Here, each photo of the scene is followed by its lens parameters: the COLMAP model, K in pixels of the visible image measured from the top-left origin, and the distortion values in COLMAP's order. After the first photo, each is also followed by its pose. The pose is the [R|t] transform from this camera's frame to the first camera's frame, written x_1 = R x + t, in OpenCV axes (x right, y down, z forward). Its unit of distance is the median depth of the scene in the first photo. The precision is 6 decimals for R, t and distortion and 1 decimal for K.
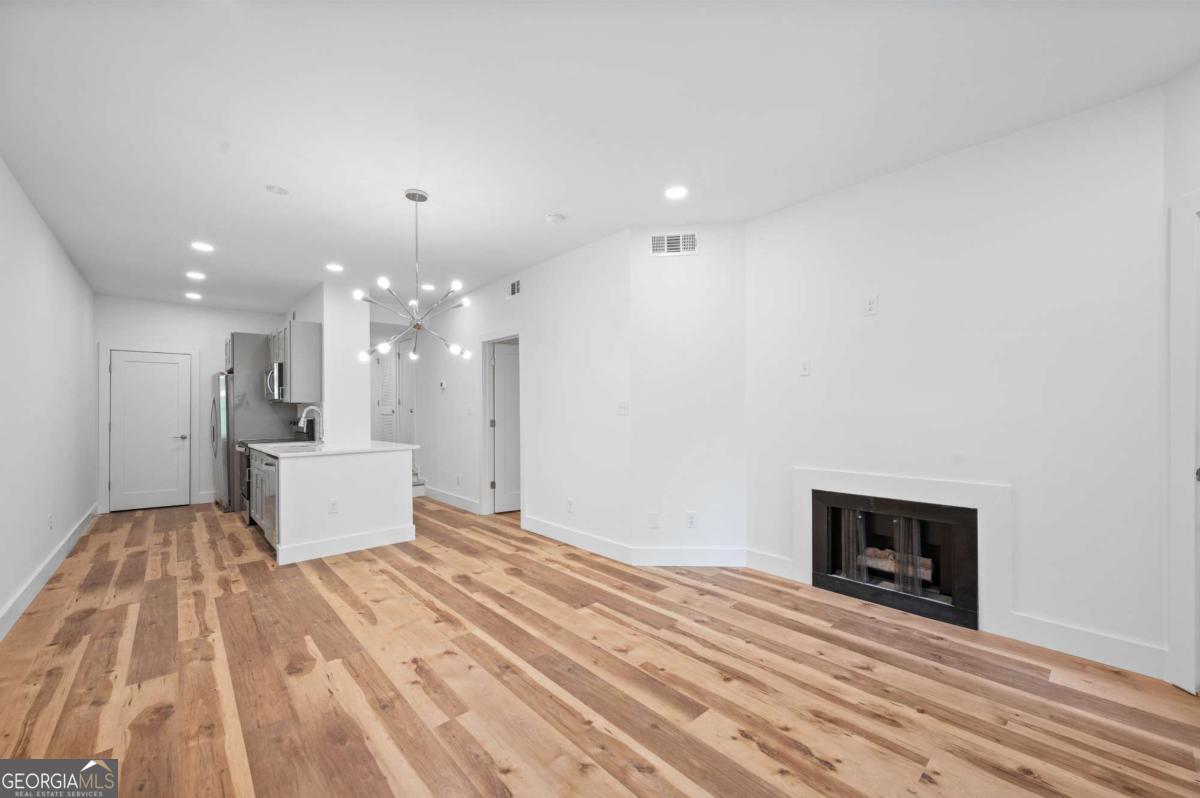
lens RADIAL K [[473.2, 0, 606.5], [0, 473.2, 407.8], [0, 0, 1]] dist [-0.002321, -0.000177]
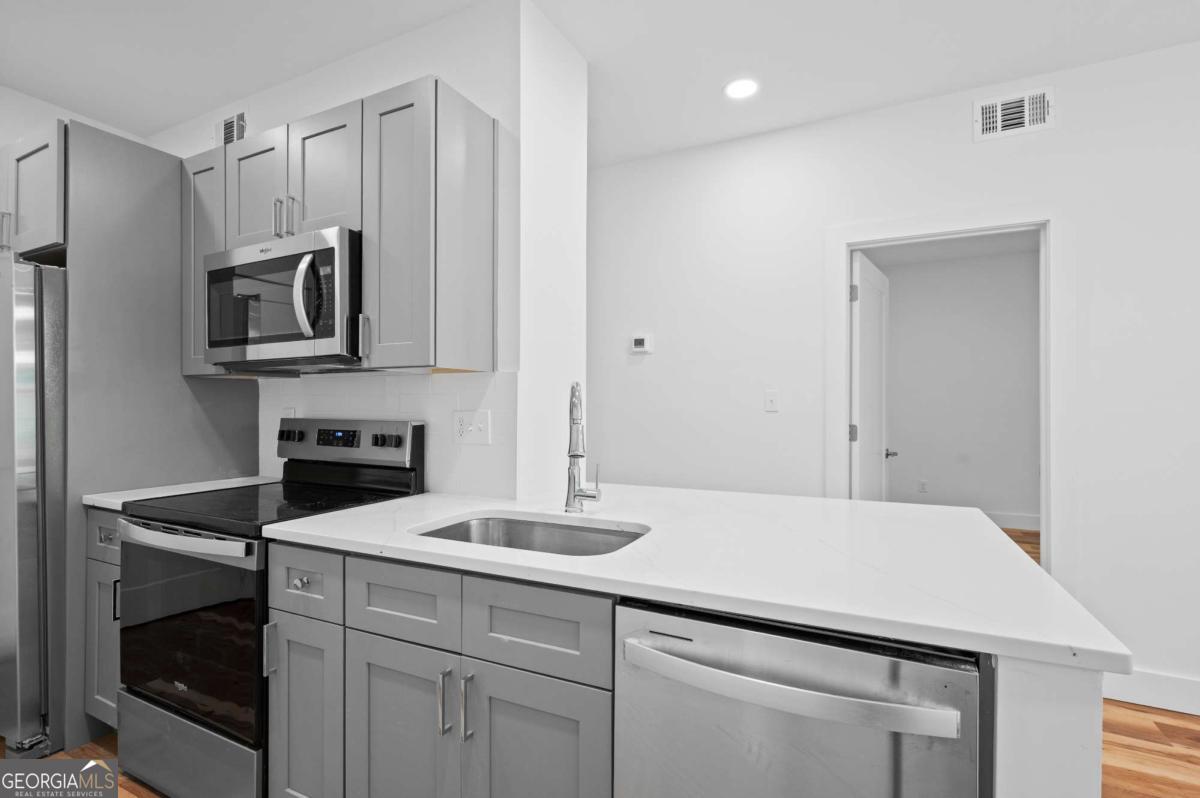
lens RADIAL K [[556.7, 0, 600.0], [0, 556.7, 399.0], [0, 0, 1]] dist [0.001166, -0.000571]
pose [[0.932944, 0.012136, 0.359817, -0.643932], [-0.010528, 0.999924, -0.006428, 0.007636], [-0.359868, 0.002208, 0.933001, 0.604265]]
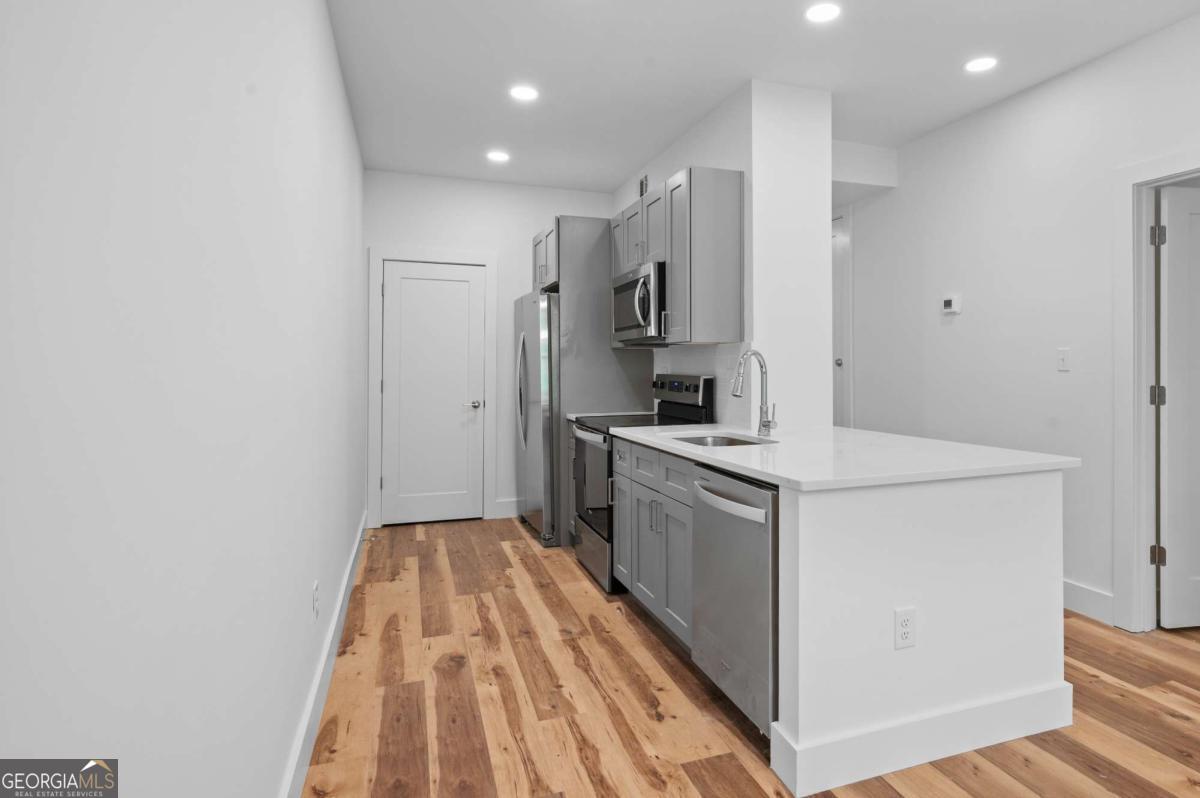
lens RADIAL K [[640.0, 0, 644.2], [0, 640.0, 365.3], [0, 0, 1]] dist [0.018383, -0.000041]
pose [[0.927791, 0.004285, -0.373075, -0.440845], [-0.001301, 0.999965, 0.008250, 0.005412], [0.373097, -0.007169, 0.927765, 0.366210]]
